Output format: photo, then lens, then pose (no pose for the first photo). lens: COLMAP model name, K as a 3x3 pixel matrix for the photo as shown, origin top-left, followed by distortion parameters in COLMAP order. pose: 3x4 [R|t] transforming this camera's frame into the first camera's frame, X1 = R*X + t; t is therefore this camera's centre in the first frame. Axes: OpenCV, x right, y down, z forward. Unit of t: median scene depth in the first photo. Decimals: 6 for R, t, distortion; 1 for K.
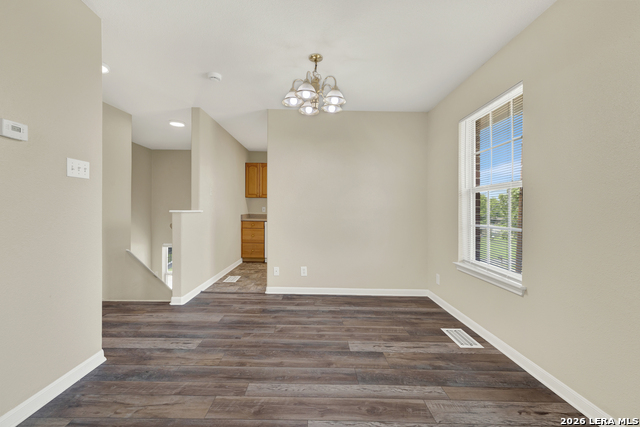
lens RADIAL K [[275.5, 0, 323.0], [0, 275.5, 216.8], [0, 0, 1]] dist [0.008694, -0.000548]
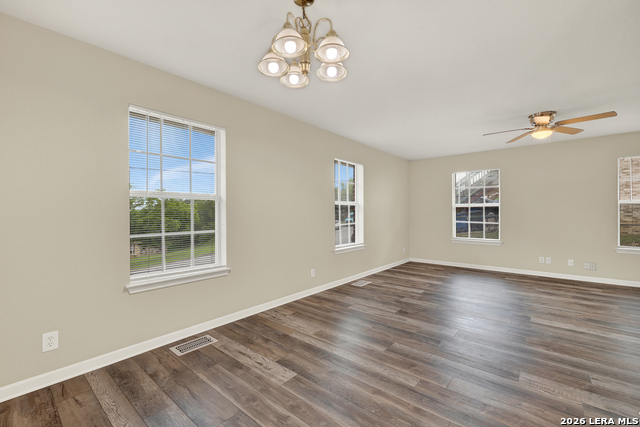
lens RADIAL K [[275.5, 0, 310.2], [0, 275.5, 214.4], [0, 0, 1]] dist [0.008694, -0.000548]
pose [[-0.733785, -0.017660, 0.679153, -0.405017], [0.003211, 0.999561, 0.029461, -0.054418], [-0.679375, 0.023799, -0.733406, 1.208208]]
